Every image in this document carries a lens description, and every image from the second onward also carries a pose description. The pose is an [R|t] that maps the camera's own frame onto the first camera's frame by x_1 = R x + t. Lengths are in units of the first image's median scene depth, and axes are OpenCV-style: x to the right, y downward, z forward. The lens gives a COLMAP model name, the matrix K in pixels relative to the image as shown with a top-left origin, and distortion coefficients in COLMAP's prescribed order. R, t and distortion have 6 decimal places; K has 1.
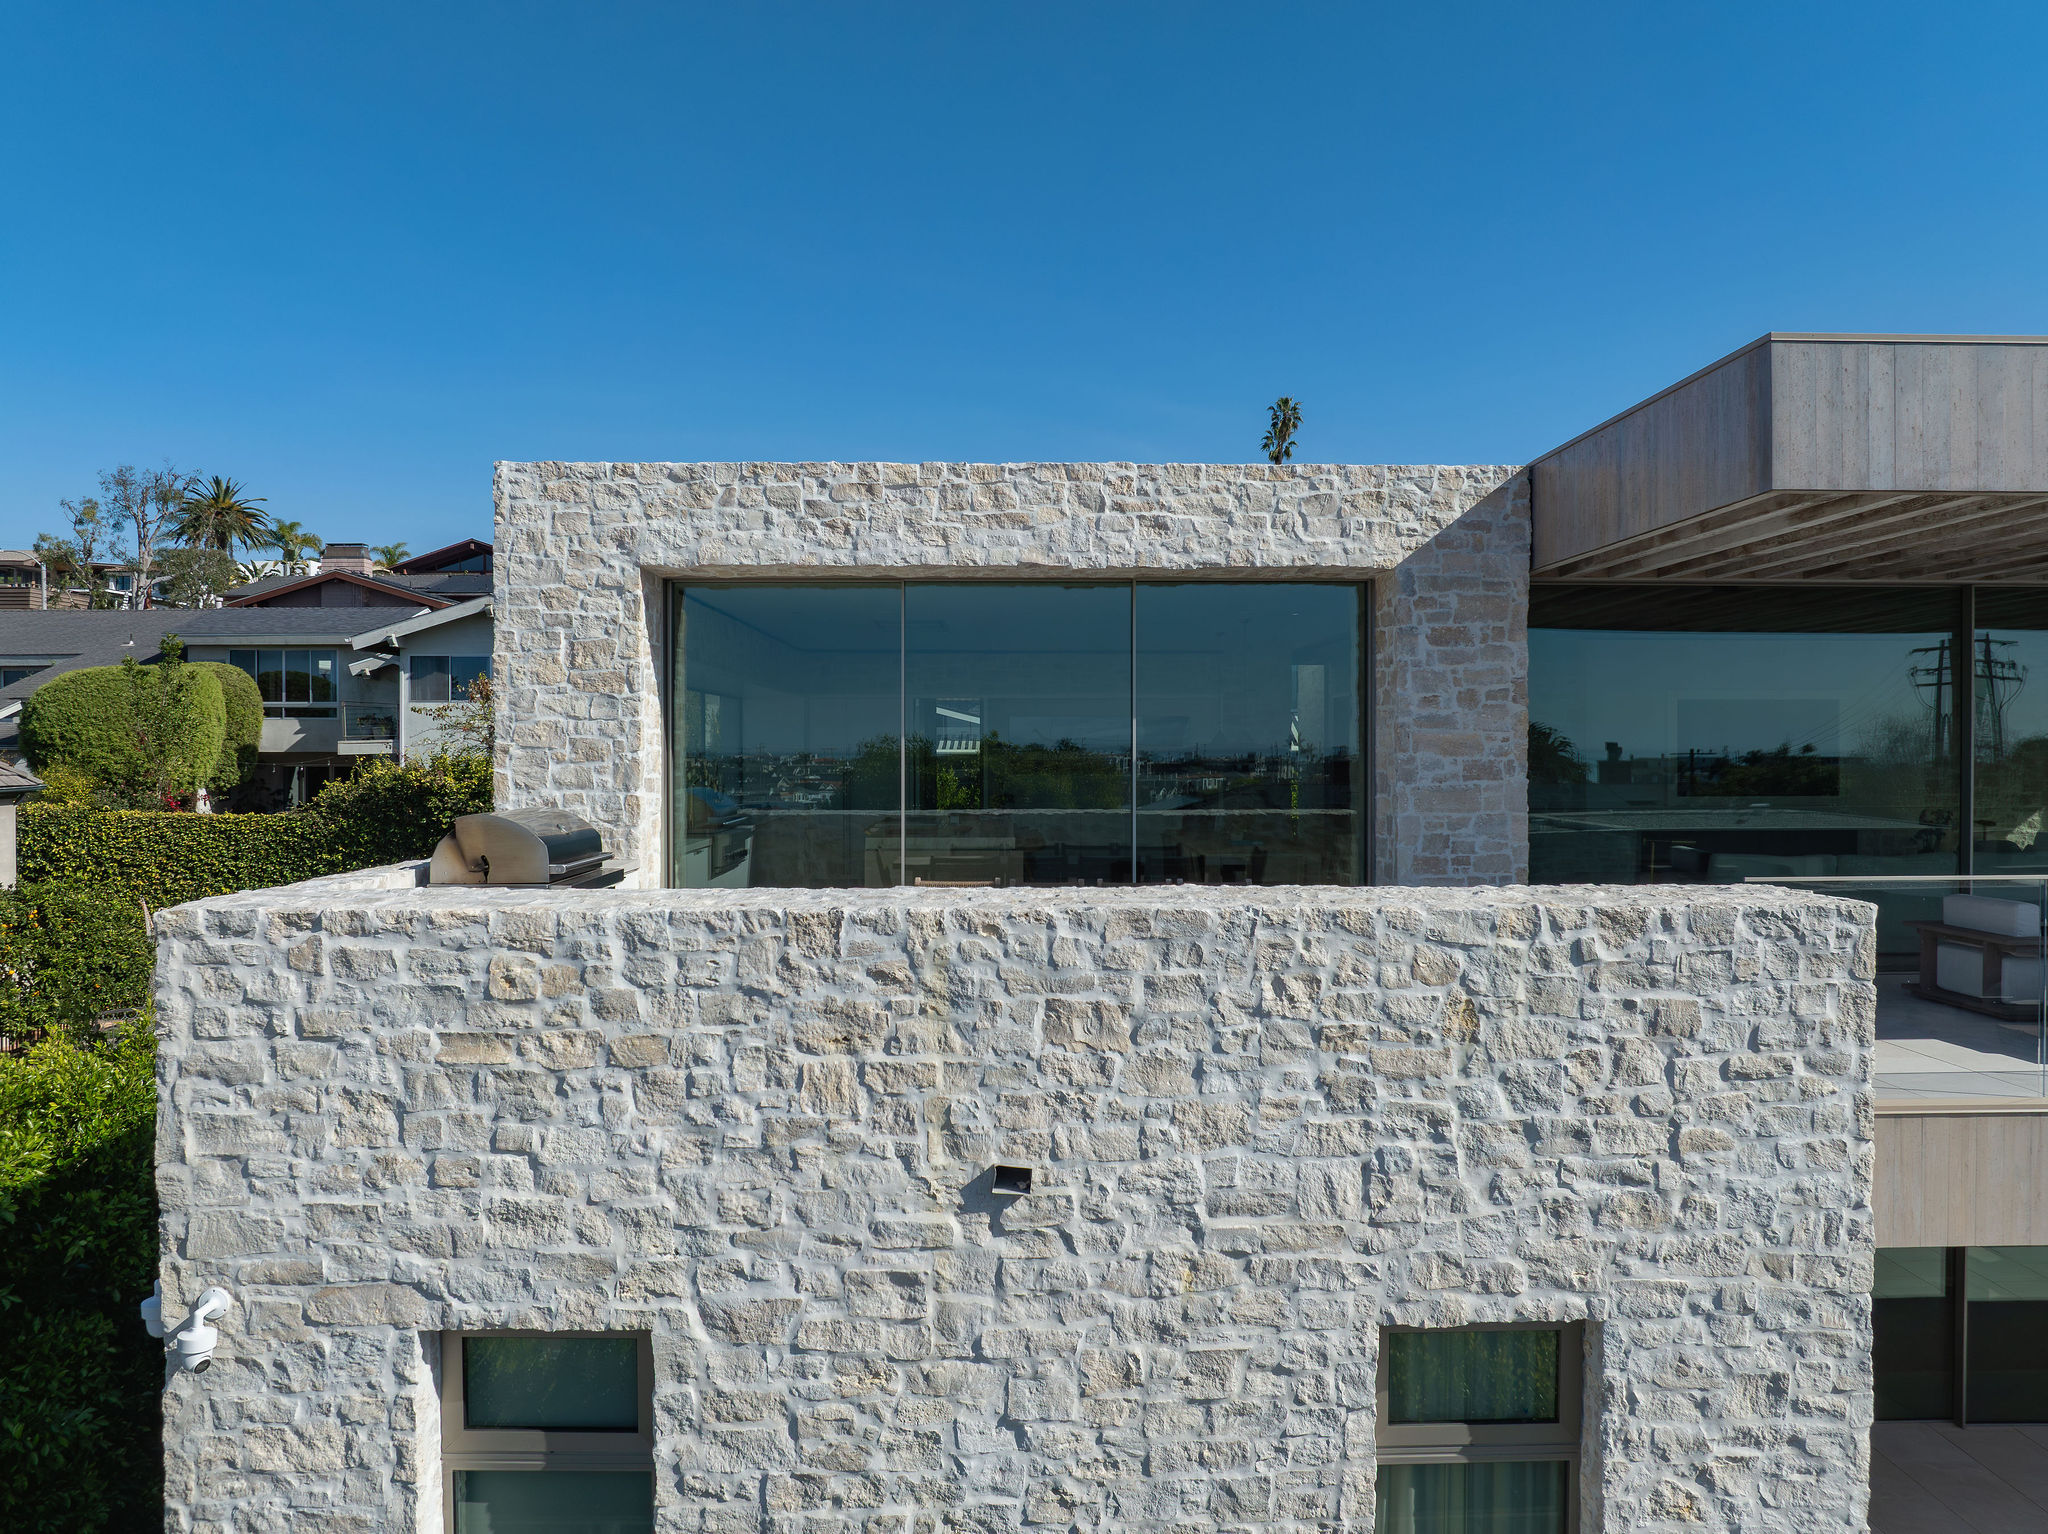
lens RADIAL K [[1439.1, 0, 1024.0], [0, 1439.1, 767.0], [0, 0, 1]] dist [-0.045224, 0.010210]
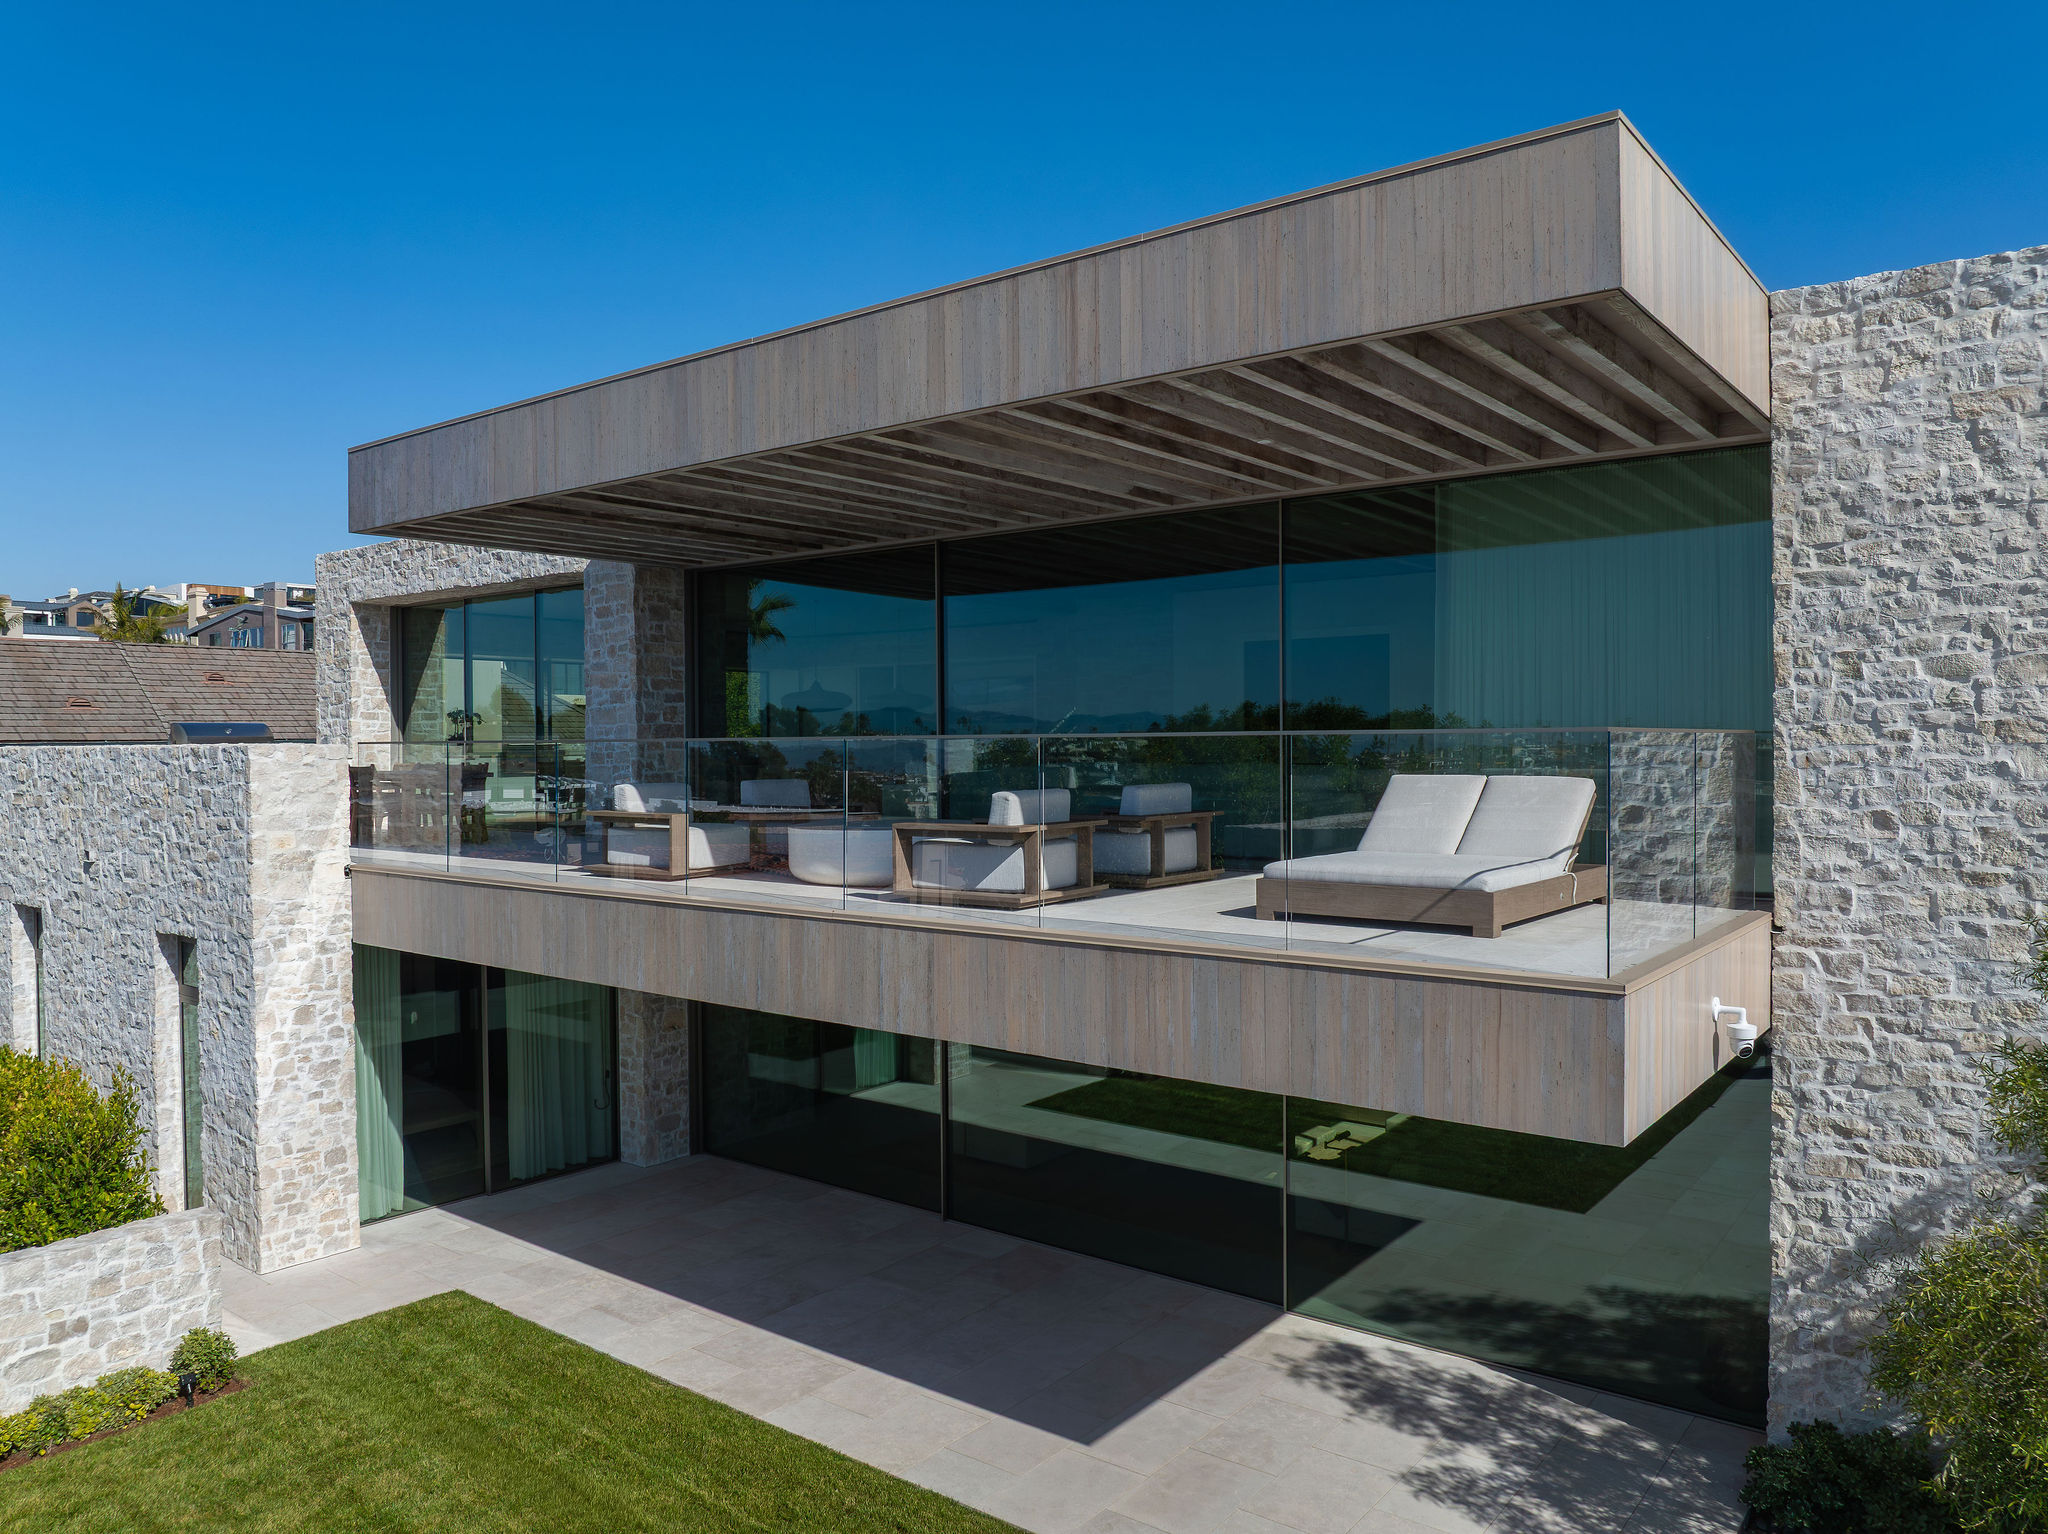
lens RADIAL K [[1439.1, 0, 1024.0], [0, 1439.1, 767.0], [0, 0, 1]] dist [-0.045224, 0.010210]
pose [[0.779006, 0.006724, -0.626981, 2.739185], [-0.002353, 0.999967, 0.007800, 0.108657], [0.627012, -0.004601, 0.778996, 0.111122]]
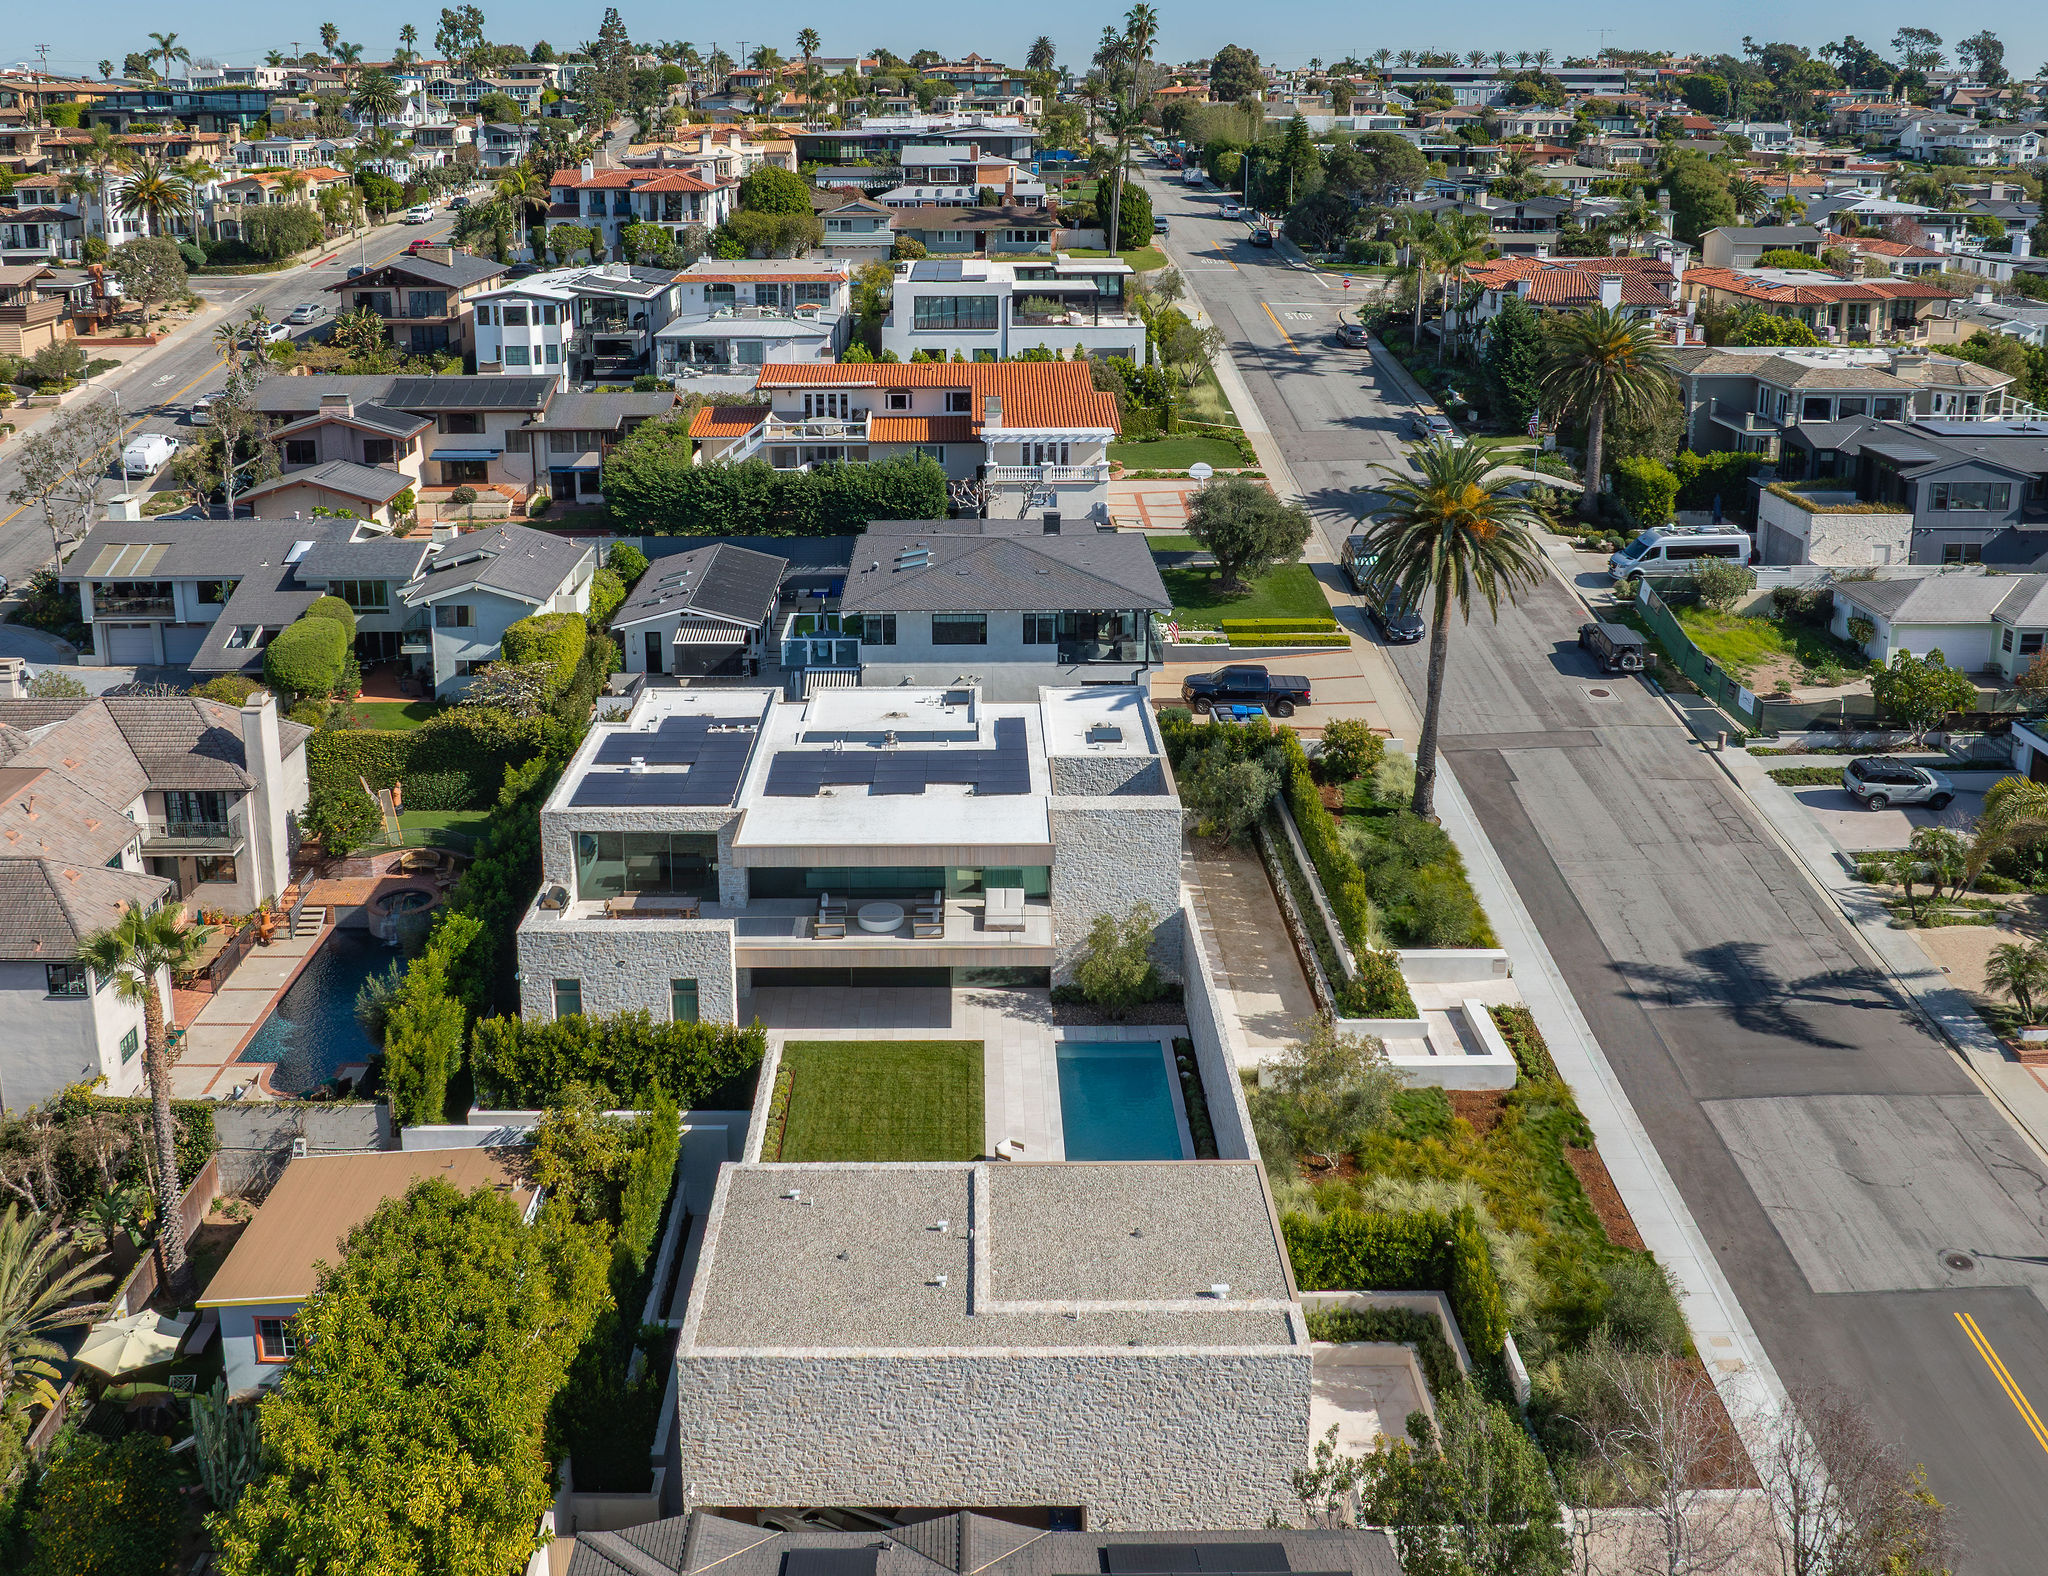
lens RADIAL K [[1799.5, 0, 968.6], [0, 1799.5, 525.8], [0, 0, 1]] dist [-0.009989, -0.011641]
pose [[0.999831, -0.000042, -0.018362, 2.128635], [0.003961, 0.976940, 0.213479, -4.277711], [0.017930, -0.213515, 0.976775, -8.359637]]
